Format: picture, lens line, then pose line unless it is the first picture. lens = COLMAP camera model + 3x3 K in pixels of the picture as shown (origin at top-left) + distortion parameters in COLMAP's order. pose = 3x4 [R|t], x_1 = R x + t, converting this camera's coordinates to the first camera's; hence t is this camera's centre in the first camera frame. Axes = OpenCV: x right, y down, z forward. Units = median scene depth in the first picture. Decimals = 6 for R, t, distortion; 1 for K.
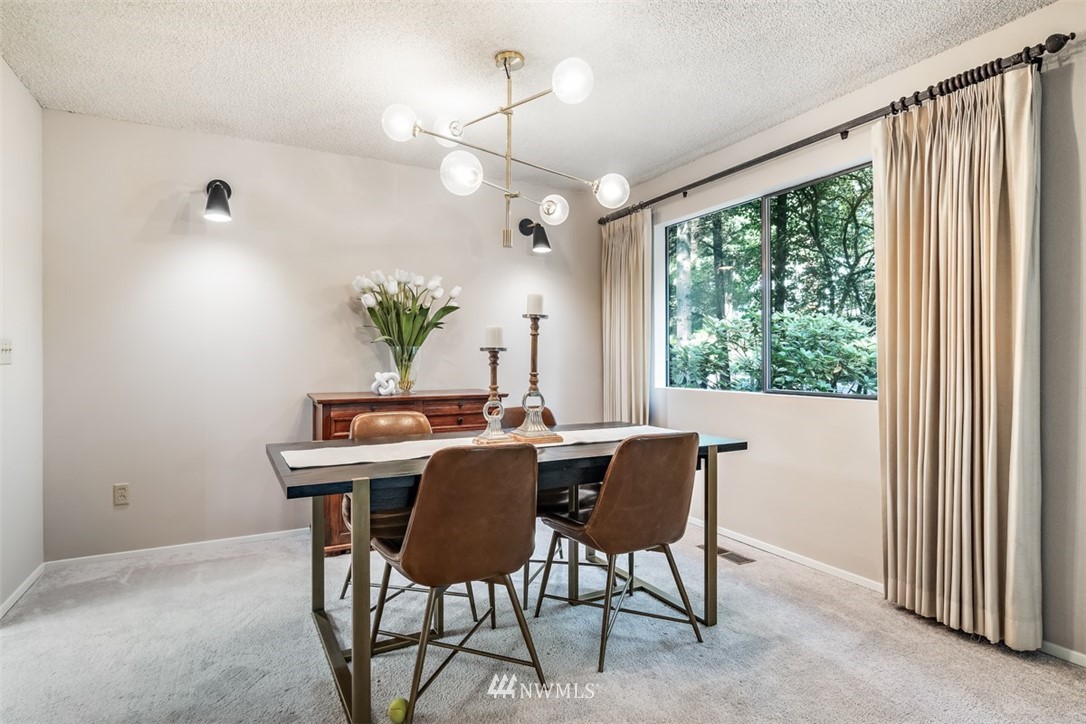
lens RADIAL K [[583.6, 0, 543.9], [0, 583.6, 362.4], [0, 0, 1]] dist [0.004003, -0.000952]
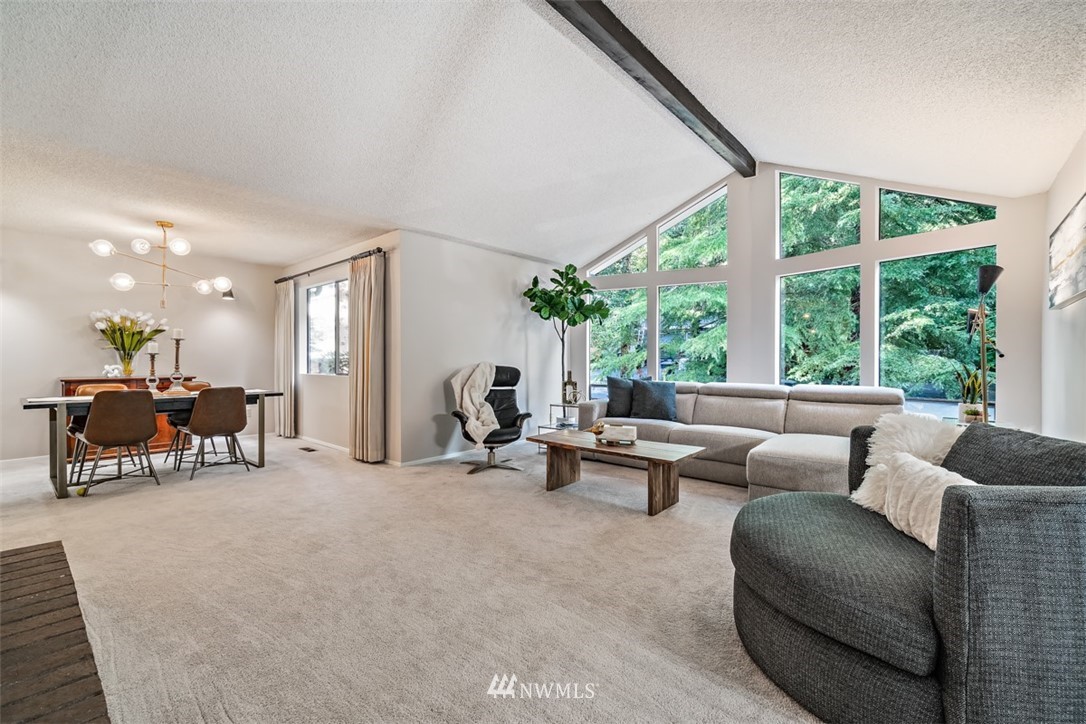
lens RADIAL K [[470.9, 0, 541.7], [0, 470.9, 365.0], [0, 0, 1]] dist [-0.001708, -0.000133]
pose [[0.936904, -0.000470, 0.349587, 0.469415], [-0.001836, 0.999979, 0.006262, 0.004459], [-0.349583, -0.006509, 0.936883, -0.840873]]
